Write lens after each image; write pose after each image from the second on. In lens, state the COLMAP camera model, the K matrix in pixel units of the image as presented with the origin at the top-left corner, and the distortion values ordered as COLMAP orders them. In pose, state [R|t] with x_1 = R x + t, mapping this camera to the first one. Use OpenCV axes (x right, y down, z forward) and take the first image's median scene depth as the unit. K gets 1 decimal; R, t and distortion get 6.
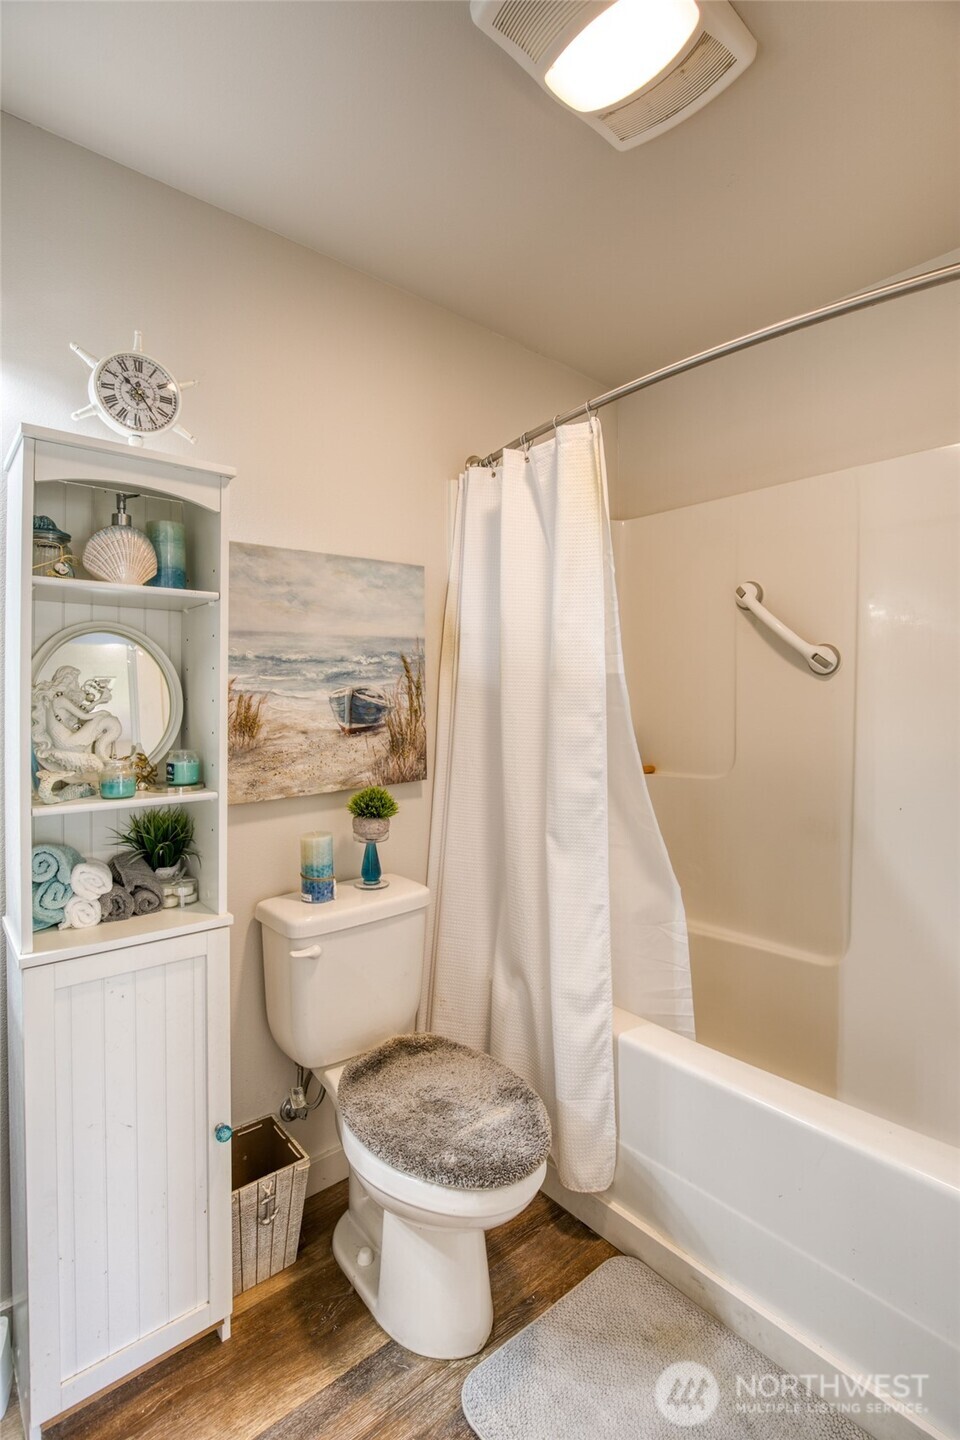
lens RADIAL K [[671.4, 0, 483.1], [0, 671.4, 691.4], [0, 0, 1]] dist [-0.038824, 0.007527]
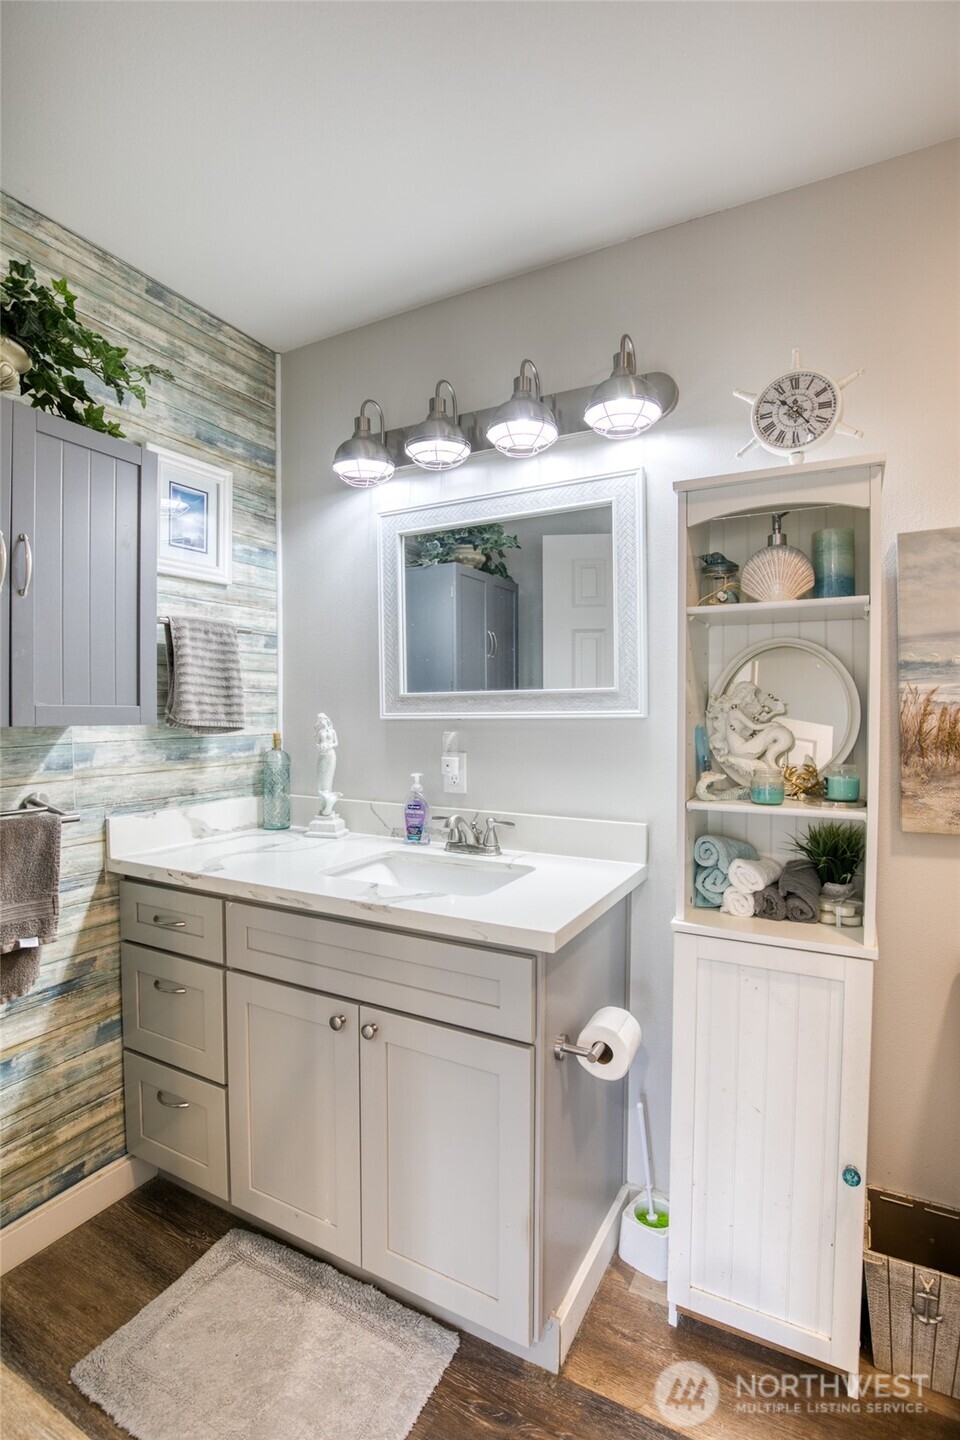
lens RADIAL K [[682.2, 0, 480.0], [0, 682.2, 720.0], [0, 0, 1]] dist [-0.035715, 0.005934]
pose [[0.370699, 0.016671, -0.928604, 0.269884], [0.004578, 0.999794, 0.019777, 0.002002], [0.928742, -0.011583, 0.370546, 0.162096]]
